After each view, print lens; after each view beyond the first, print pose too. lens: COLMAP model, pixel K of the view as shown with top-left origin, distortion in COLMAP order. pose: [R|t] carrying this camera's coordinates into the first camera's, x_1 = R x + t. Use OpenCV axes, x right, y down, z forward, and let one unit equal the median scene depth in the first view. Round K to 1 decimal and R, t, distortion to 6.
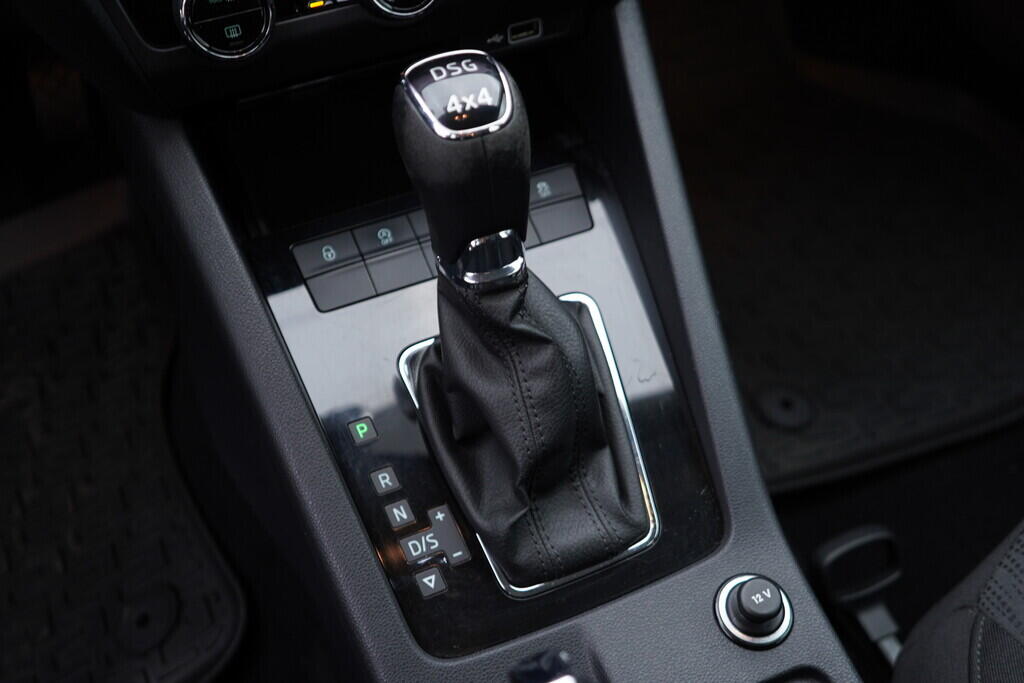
lens RADIAL K [[1067.9, 0, 512.0], [0, 1067.9, 341.5], [0, 0, 1]] dist [0.007428, 0.027069]
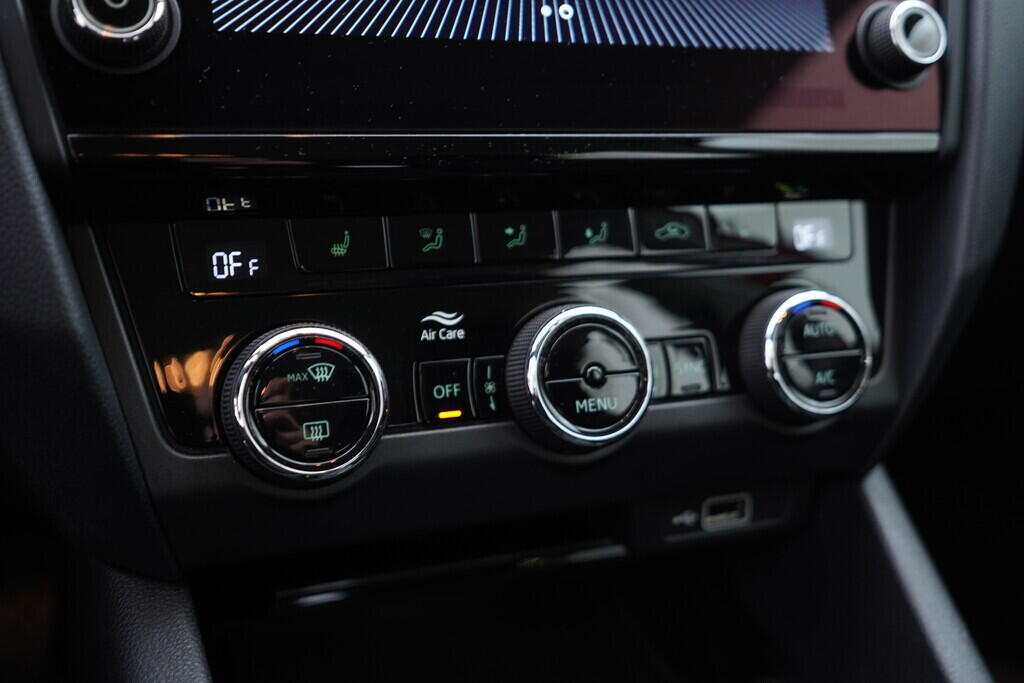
lens RADIAL K [[1067.9, 0, 512.0], [0, 1067.9, 341.5], [0, 0, 1]] dist [0.007428, 0.027069]
pose [[0.998279, 0.058582, -0.002757, -0.149525], [-0.051021, 0.844346, -0.533363, -0.021441], [-0.028918, 0.532586, 0.845882, 0.457744]]
